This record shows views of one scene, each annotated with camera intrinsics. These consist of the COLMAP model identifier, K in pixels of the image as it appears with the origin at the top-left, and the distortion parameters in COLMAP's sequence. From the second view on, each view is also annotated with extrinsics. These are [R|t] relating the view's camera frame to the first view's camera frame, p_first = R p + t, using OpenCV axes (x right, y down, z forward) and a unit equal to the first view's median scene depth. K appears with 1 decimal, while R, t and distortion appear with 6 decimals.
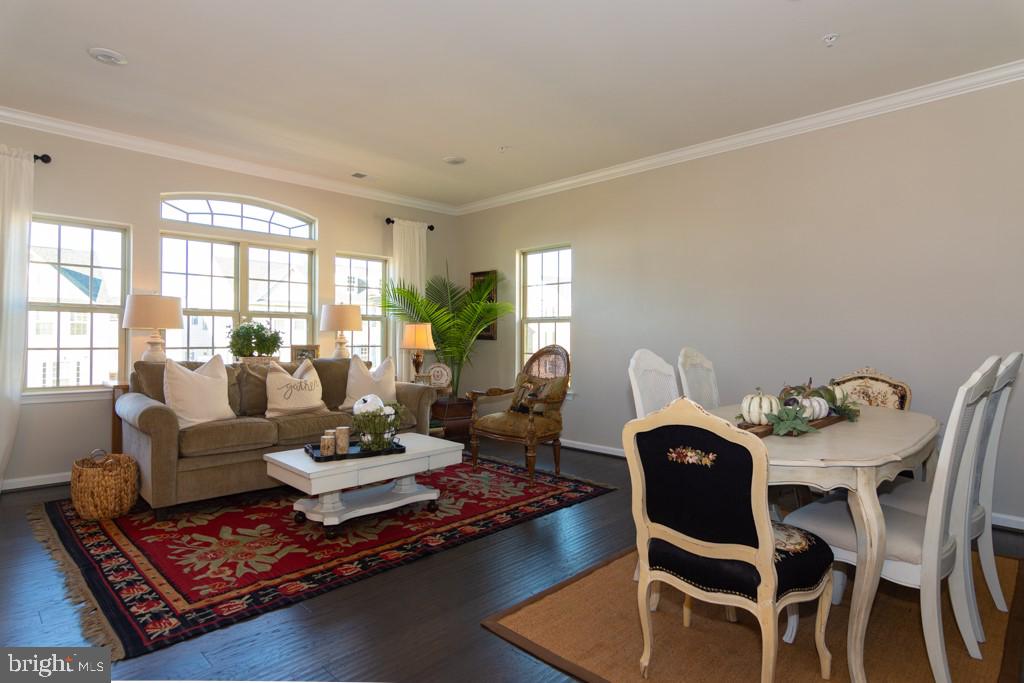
lens RADIAL K [[537.4, 0, 512.0], [0, 537.4, 341.5], [0, 0, 1]] dist [-0.001639, 0.000718]
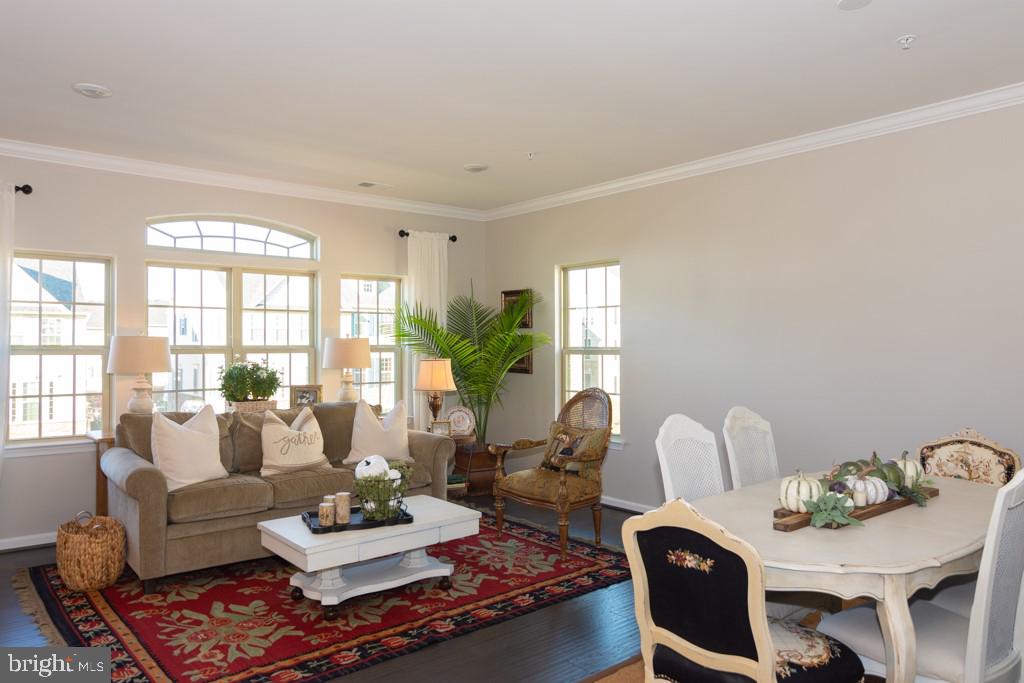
lens RADIAL K [[691.9, 0, 507.4], [0, 691.9, 349.3], [0, 0, 1]] dist [0.001179, 0.000816]
pose [[0.995431, -0.006211, -0.095277, 0.060250], [0.006091, 0.999980, -0.001544, -0.068835], [0.095285, 0.000956, 0.995450, -0.103037]]
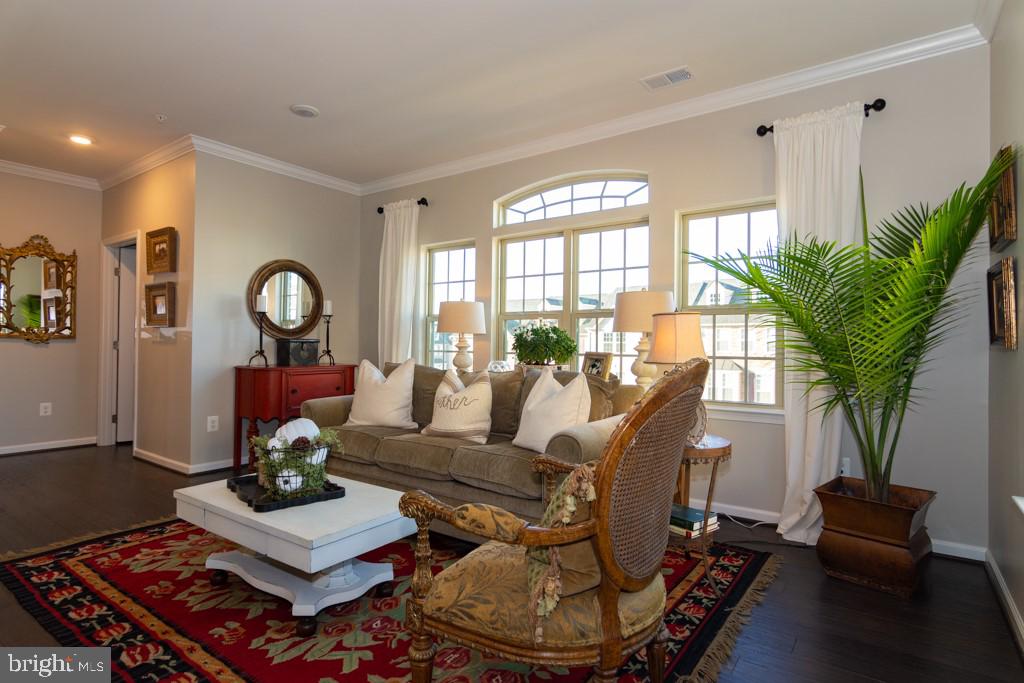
lens RADIAL K [[537.4, 0, 512.0], [0, 537.4, 341.5], [0, 0, 1]] dist [-0.001639, 0.000718]
pose [[0.144521, -0.002104, -0.989500, 0.468045], [-0.011487, 0.999927, -0.003804, -0.006312], [0.989435, 0.011916, 0.144486, 1.132665]]
